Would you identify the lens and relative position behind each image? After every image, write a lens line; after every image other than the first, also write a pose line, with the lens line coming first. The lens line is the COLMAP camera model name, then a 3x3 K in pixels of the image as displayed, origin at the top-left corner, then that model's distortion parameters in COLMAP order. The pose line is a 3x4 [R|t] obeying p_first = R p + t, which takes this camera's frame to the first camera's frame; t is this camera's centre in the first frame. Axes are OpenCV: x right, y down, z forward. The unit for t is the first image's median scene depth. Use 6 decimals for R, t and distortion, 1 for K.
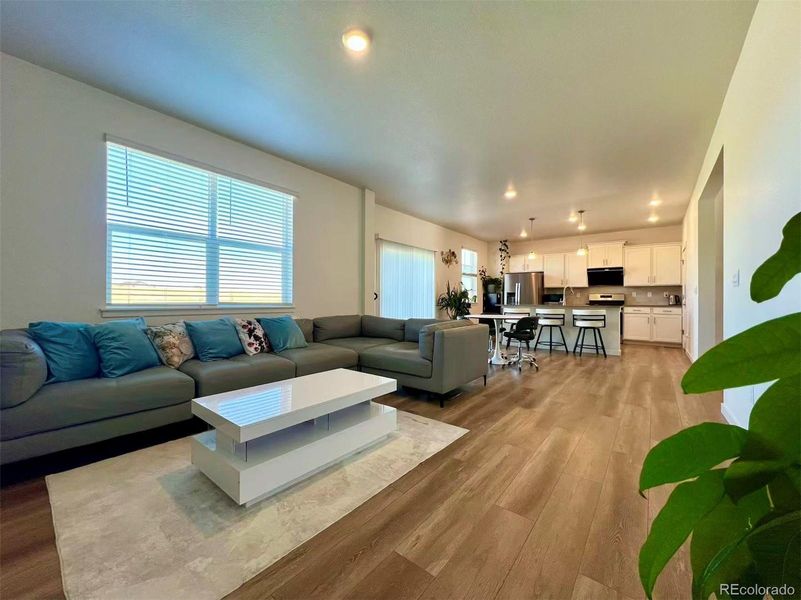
lens RADIAL K [[320.7, 0, 398.7], [0, 320.7, 298.9], [0, 0, 1]] dist [-0.002610, 0.000122]
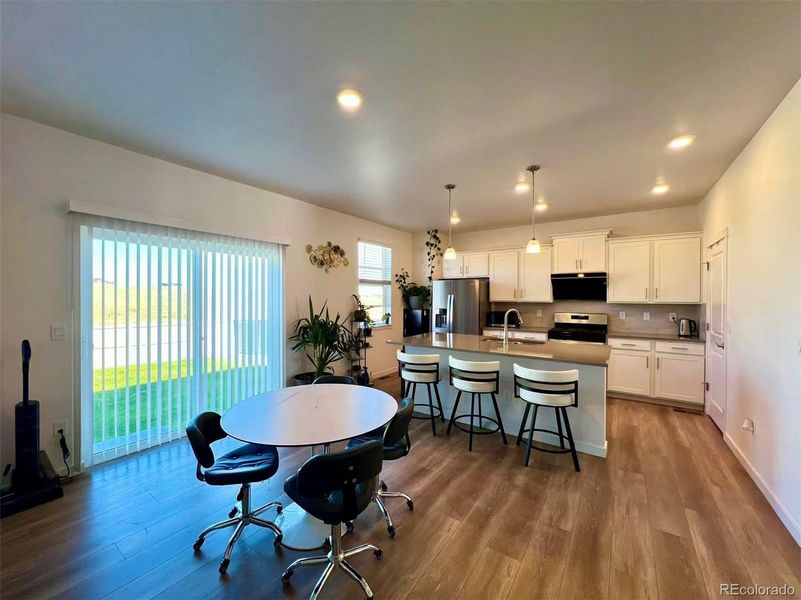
lens RADIAL K [[320.7, 0, 397.8], [0, 320.7, 298.9], [0, 0, 1]] dist [-0.002610, 0.000122]
pose [[0.998373, -0.002406, 0.056978, 0.263635], [0.001771, 0.999936, 0.011183, -0.056622], [-0.057002, -0.011063, 0.998313, 0.405740]]
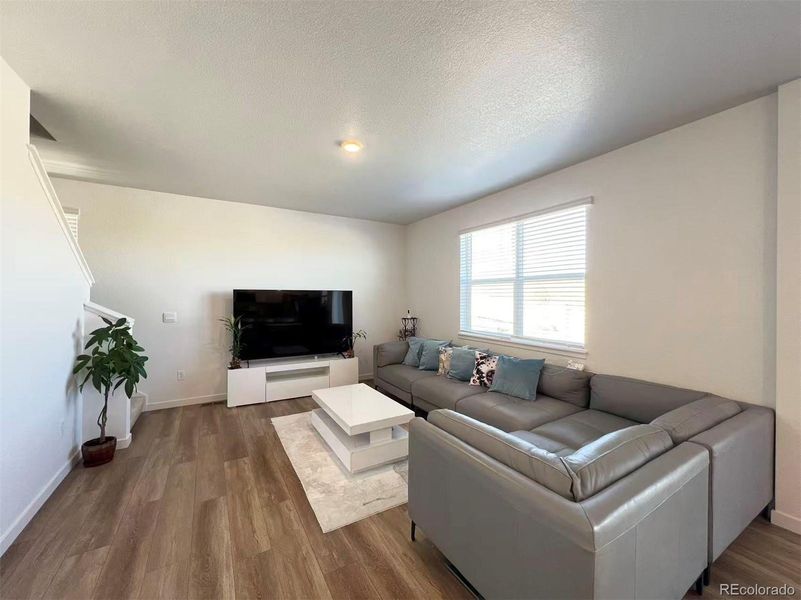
lens RADIAL K [[320.7, 0, 401.4], [0, 320.7, 295.8], [0, 0, 1]] dist [-0.002610, 0.000122]
pose [[-0.348899, -0.008222, -0.937124, 0.287586], [0.001460, 0.999956, -0.009317, -0.053789], [0.937159, -0.004619, -0.348872, 0.464914]]
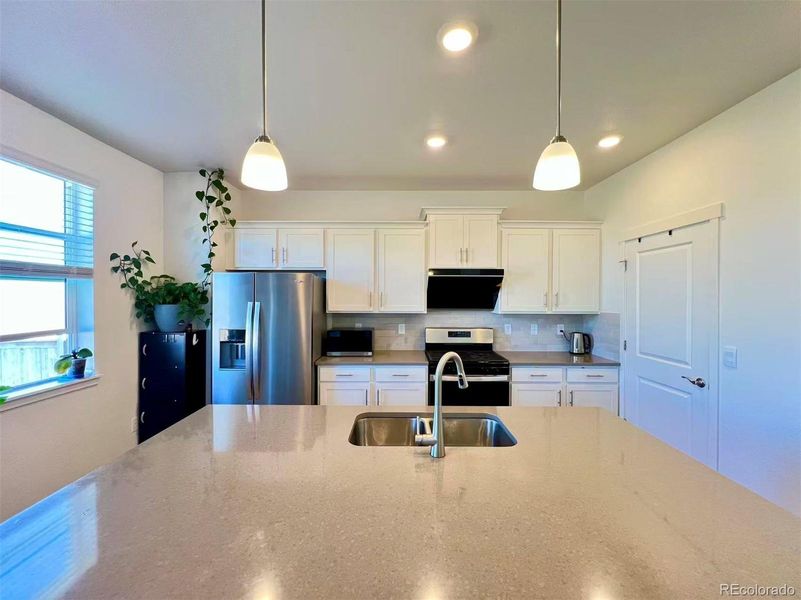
lens RADIAL K [[320.7, 0, 399.9], [0, 320.7, 299.1], [0, 0, 1]] dist [-0.002610, 0.000122]
pose [[0.786565, -0.007877, 0.617457, 0.335334], [-0.002091, 0.999879, 0.015419, -0.067124], [-0.617503, -0.013419, 0.786454, 0.756641]]
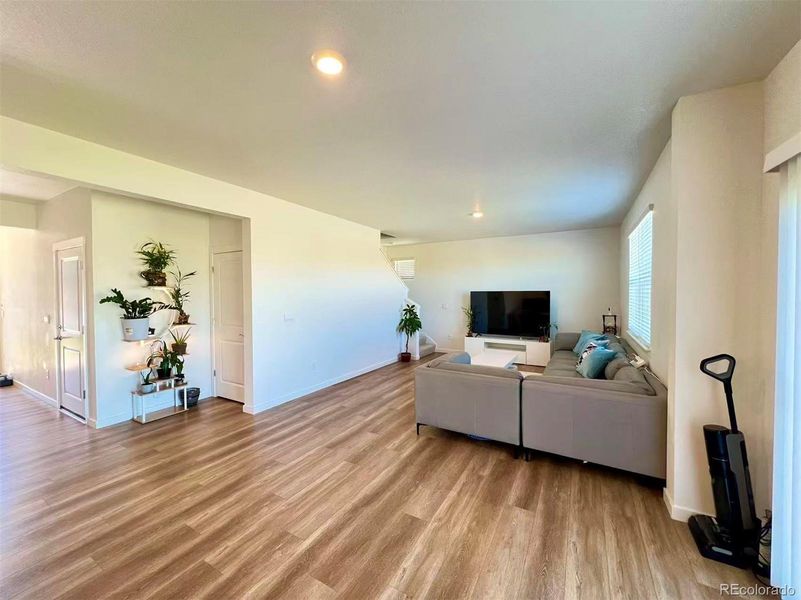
lens RADIAL K [[320.7, 0, 403.7], [0, 320.7, 297.8], [0, 0, 1]] dist [-0.002610, 0.000122]
pose [[-0.986181, 0.002233, -0.165654, 0.224014], [0.000191, 0.999924, 0.012342, -0.063127], [0.165669, 0.012139, -0.986107, 0.920511]]
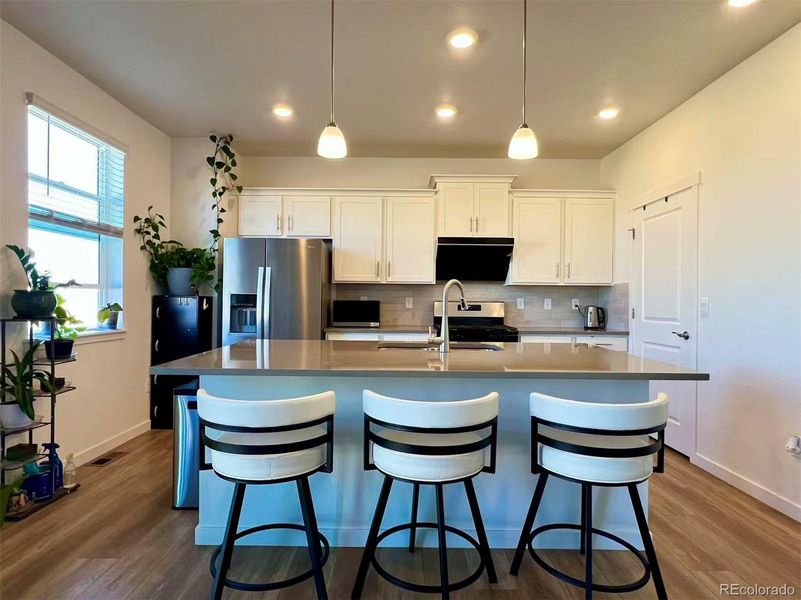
lens RADIAL K [[436.0, 0, 398.4], [0, 436.0, 302.2], [0, 0, 1]] dist [-0.000928, -0.000829]
pose [[0.785095, 0.000386, 0.619376, 0.235211], [-0.008939, 0.999903, 0.010708, -0.021872], [-0.619311, -0.013944, 0.785022, 0.651984]]
